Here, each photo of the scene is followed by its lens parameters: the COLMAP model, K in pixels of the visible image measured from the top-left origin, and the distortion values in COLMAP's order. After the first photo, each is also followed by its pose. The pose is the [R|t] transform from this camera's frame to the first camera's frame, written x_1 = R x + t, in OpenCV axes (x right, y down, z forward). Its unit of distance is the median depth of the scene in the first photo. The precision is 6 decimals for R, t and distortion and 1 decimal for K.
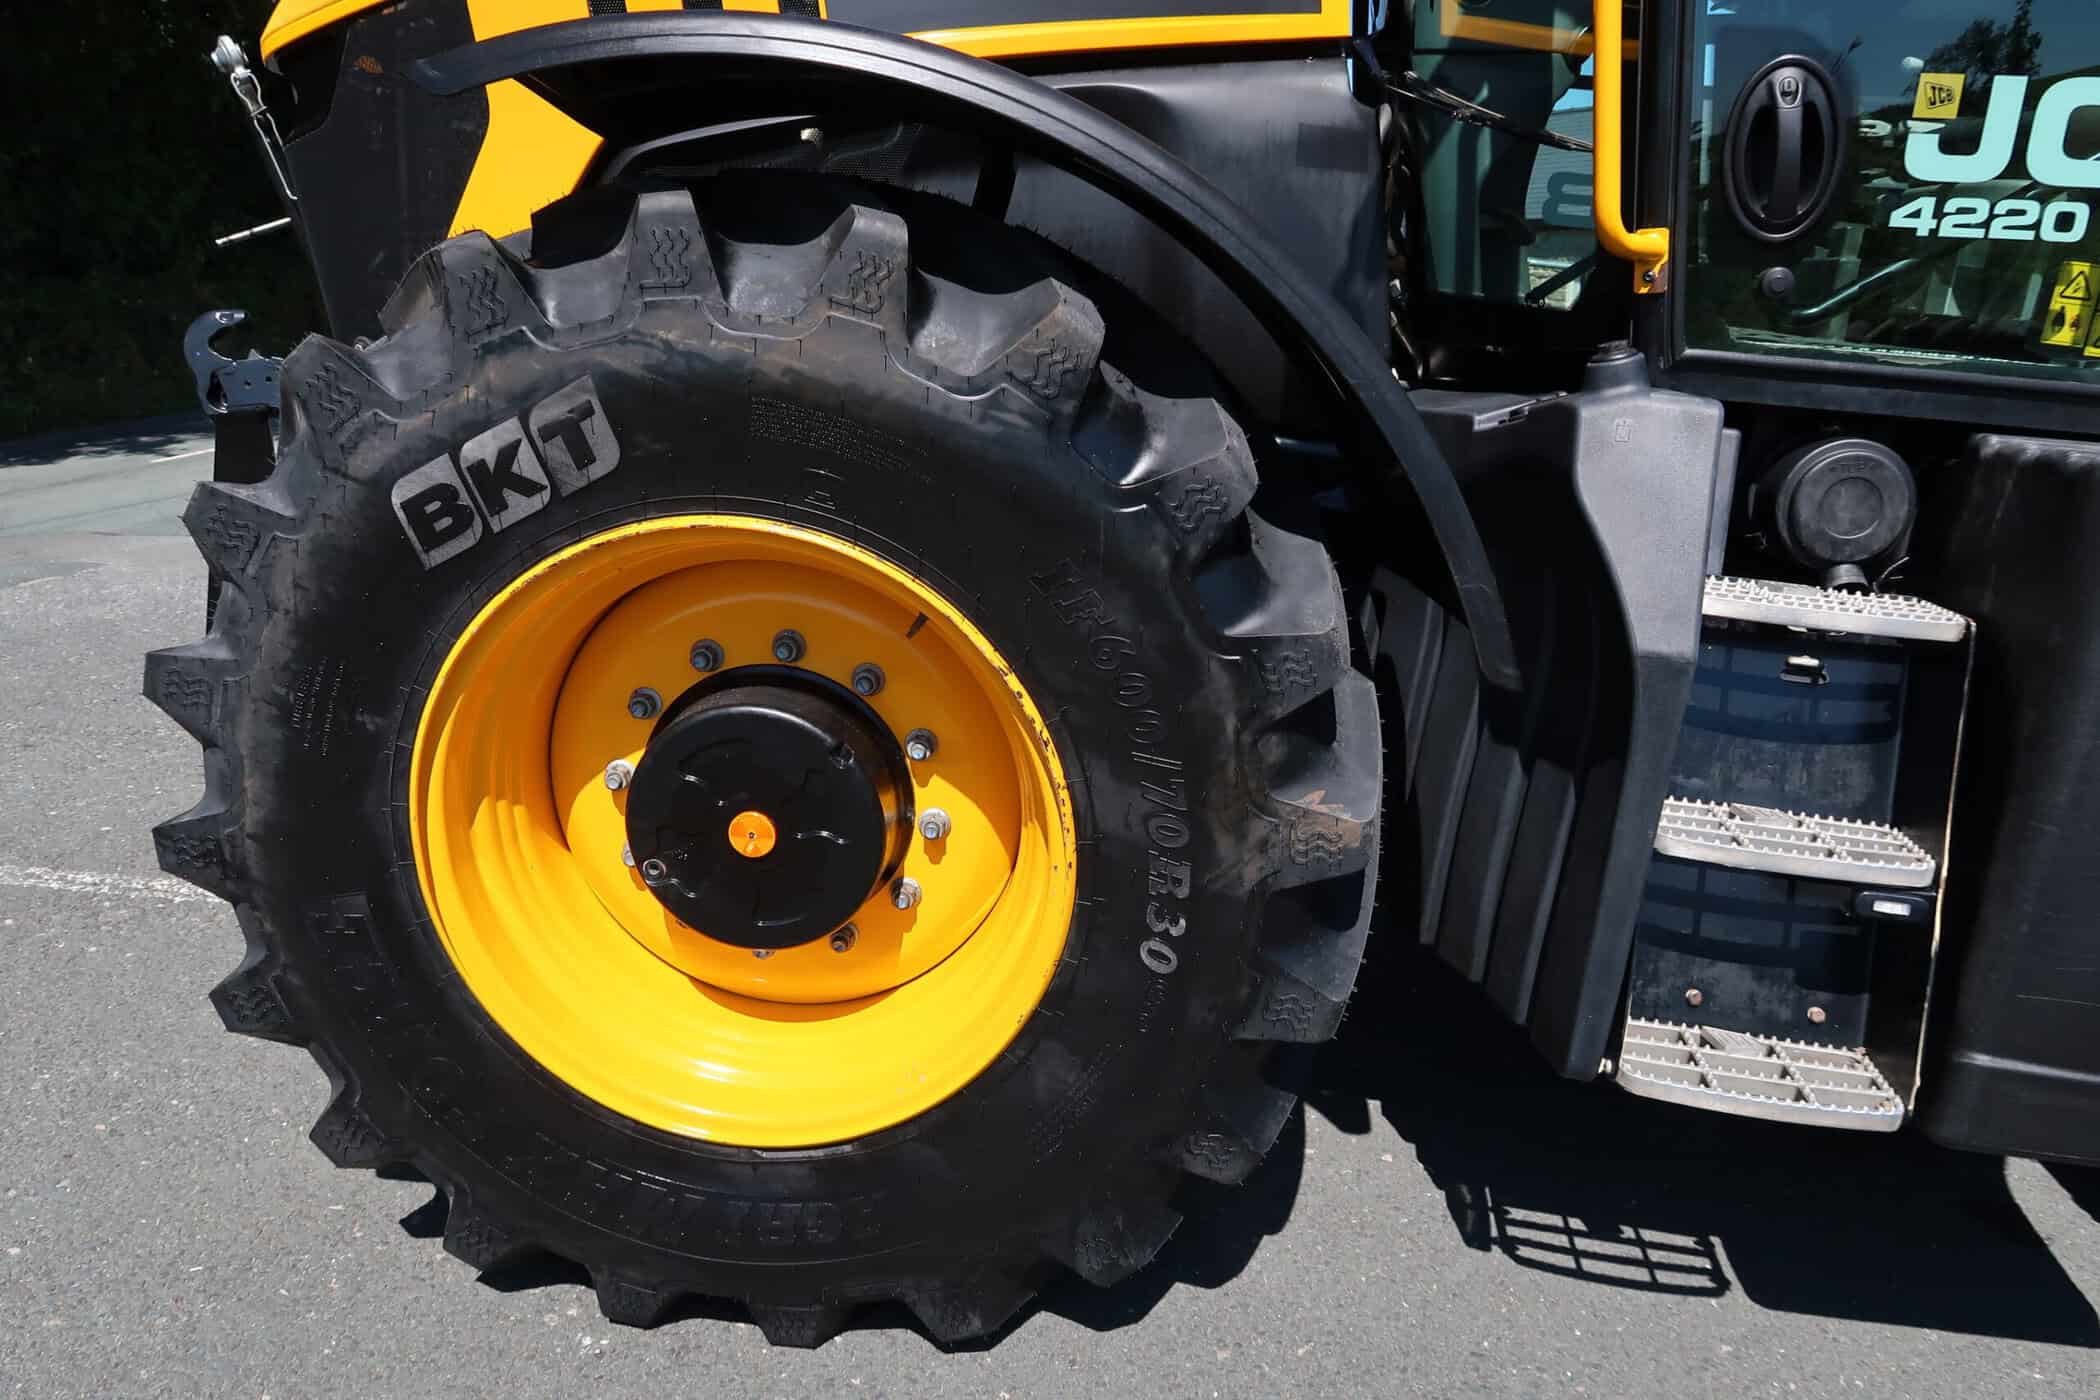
lens RADIAL K [[1443.4, 0, 1048.4], [0, 1443.4, 693.1], [0, 0, 1]] dist [-0.019544, 0.004834]
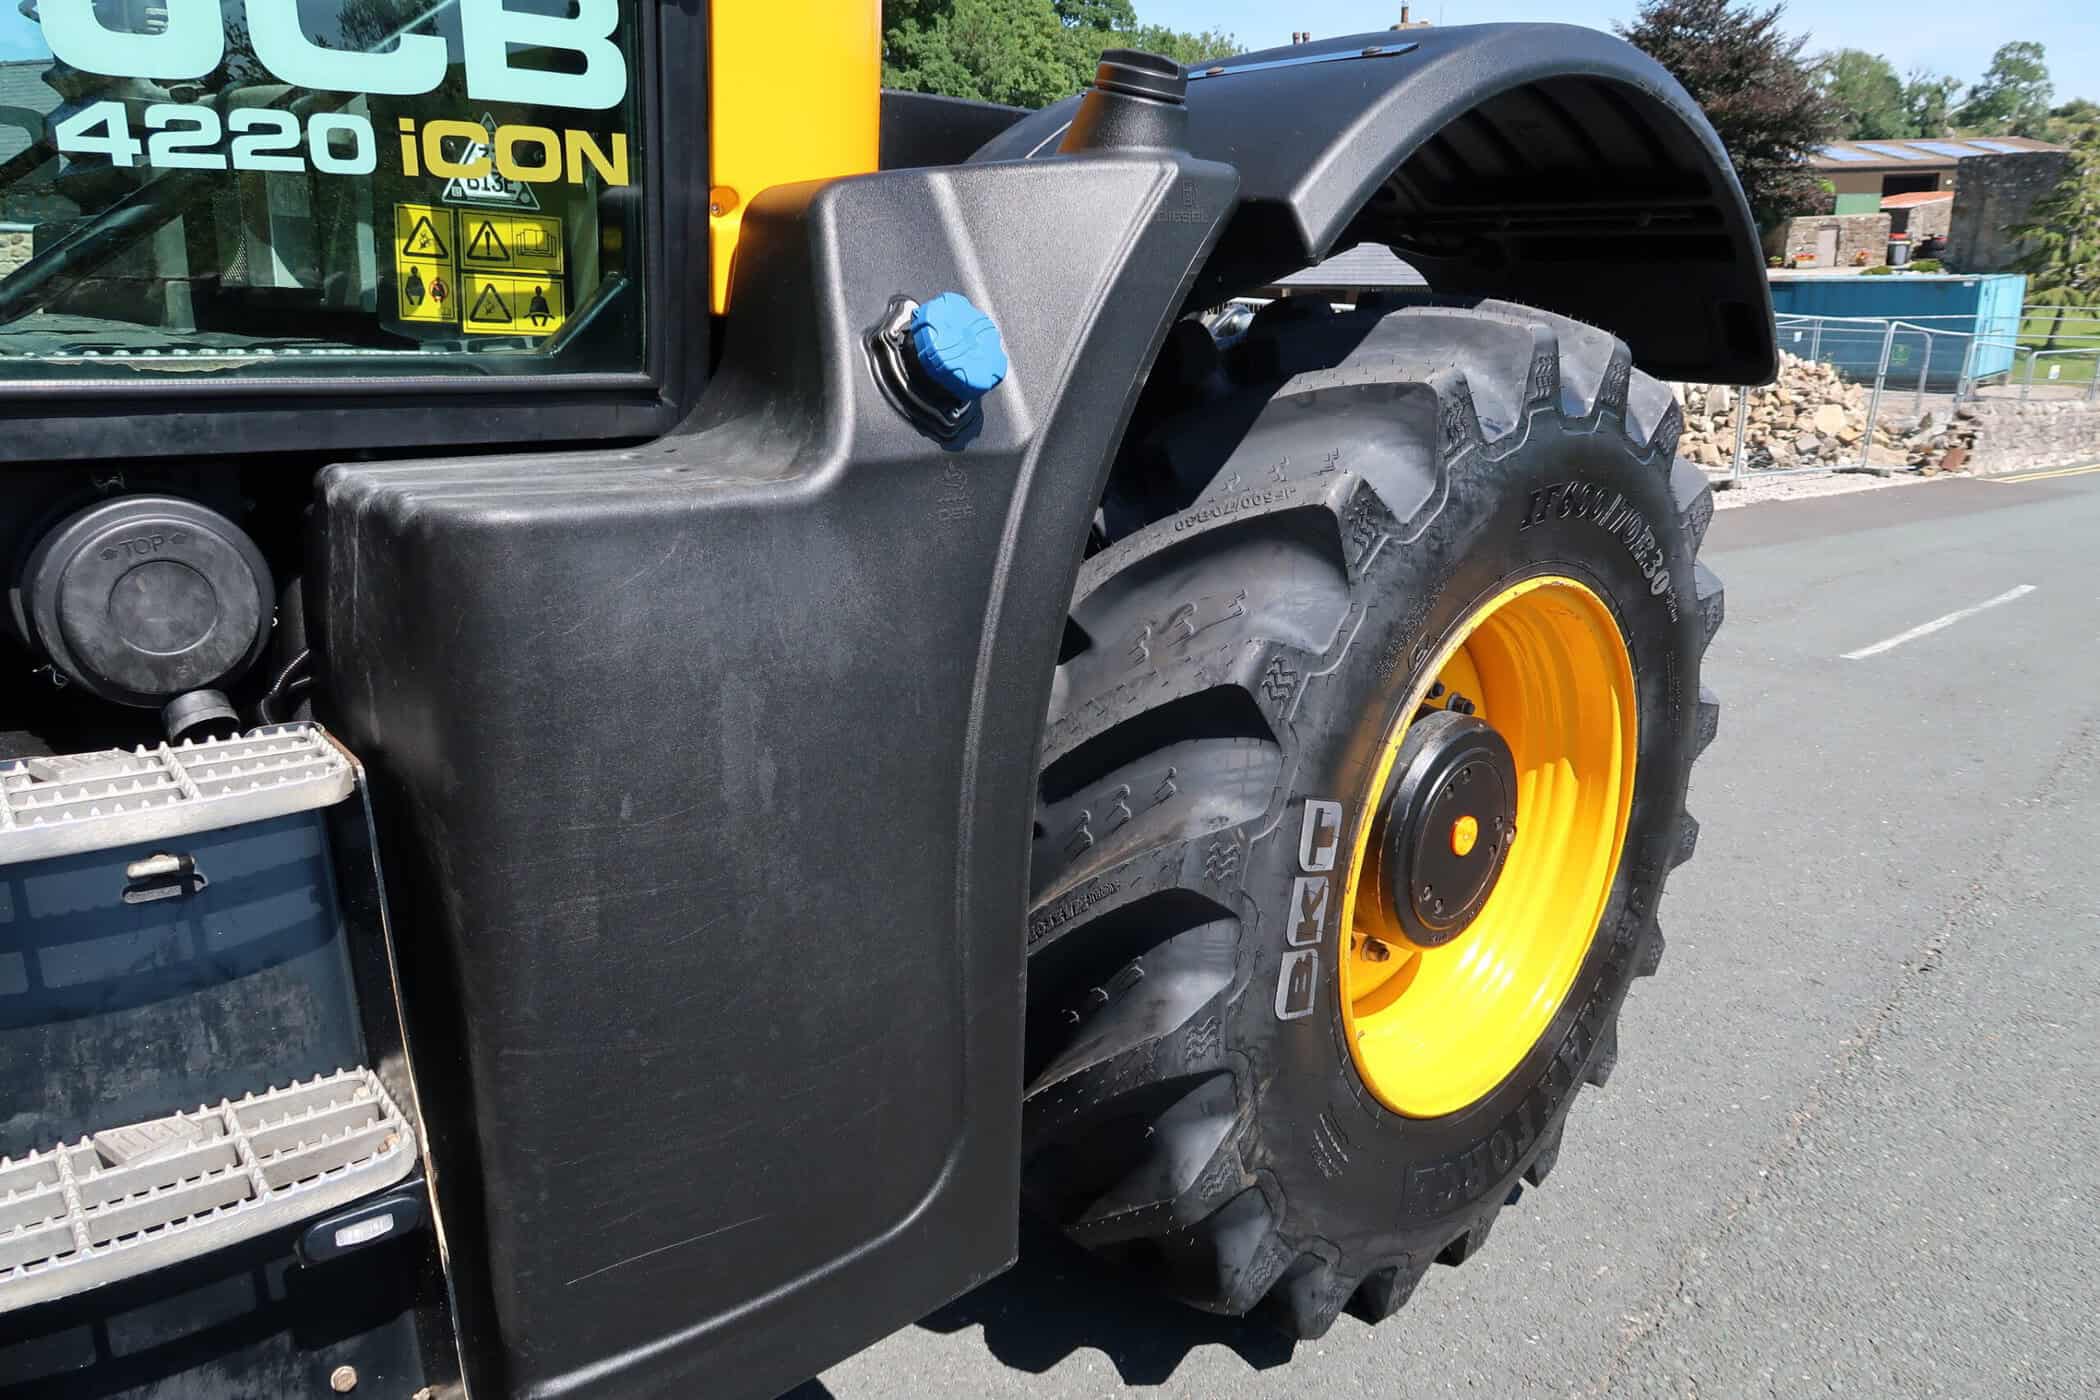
lens RADIAL K [[1443.4, 0, 1044.3], [0, 1443.4, 690.1], [0, 0, 1]] dist [-0.019544, 0.004834]
pose [[0.675336, -0.248331, 0.694444, 0.401497], [0.232805, 0.965244, 0.118769, -0.084979], [-0.699802, 0.081461, 0.709677, 0.311320]]
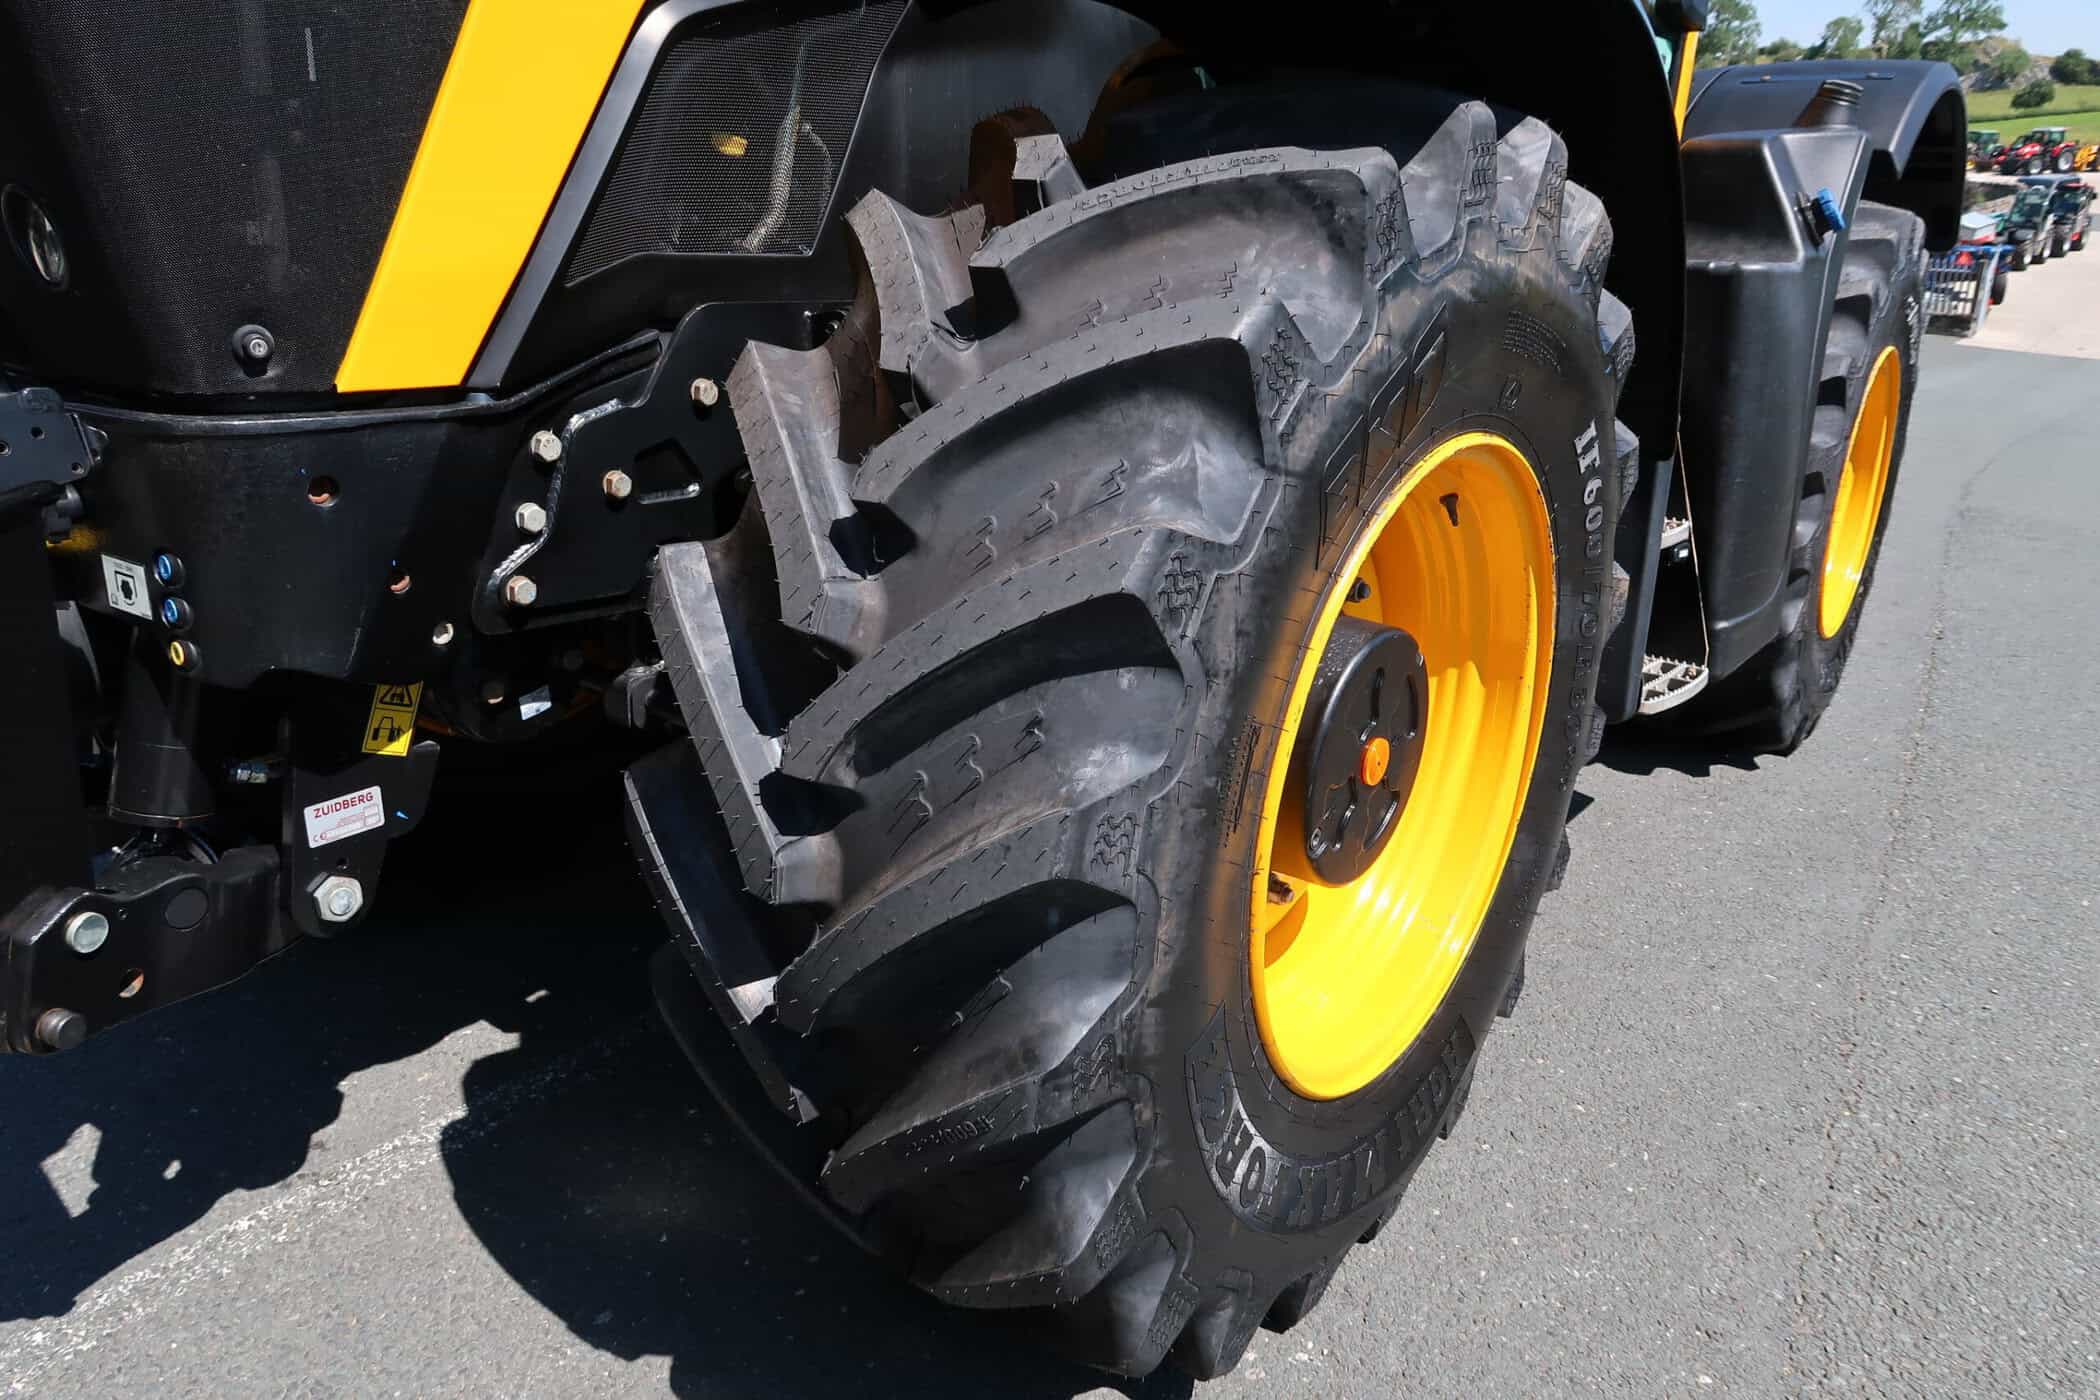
lens RADIAL K [[1443.4, 0, 1044.4], [0, 1443.4, 703.4], [0, 0, 1]] dist [-0.019544, 0.004834]
pose [[0.553762, -0.318234, 0.769464, -1.106125], [0.247052, 0.945269, 0.213147, -0.213435], [-0.795181, 0.072065, 0.602075, 0.597106]]
